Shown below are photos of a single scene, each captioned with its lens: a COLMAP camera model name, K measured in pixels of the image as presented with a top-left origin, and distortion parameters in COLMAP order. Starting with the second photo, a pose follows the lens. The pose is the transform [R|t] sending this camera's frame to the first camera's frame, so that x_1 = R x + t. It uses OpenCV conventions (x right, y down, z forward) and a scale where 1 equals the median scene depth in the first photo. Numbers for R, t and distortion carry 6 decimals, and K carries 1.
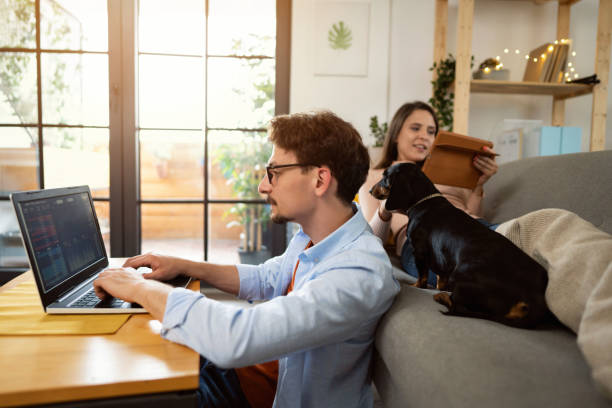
lens RADIAL K [[421.6, 0, 288.7], [0, 421.6, 204.5], [0, 0, 1]] dist [-0.008820, -0.006419]
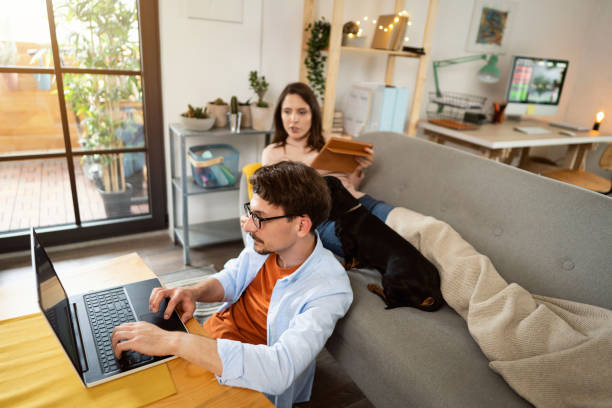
lens RADIAL K [[415.0, 0, 306.0], [0, 415.0, 204.0], [0, 0, 1]] dist [0.008803, -0.003368]
pose [[0.869850, -0.139341, 0.473228, -0.244844], [-0.022630, 0.946999, 0.320438, -0.257165], [-0.492796, -0.289442, 0.820594, -0.002384]]
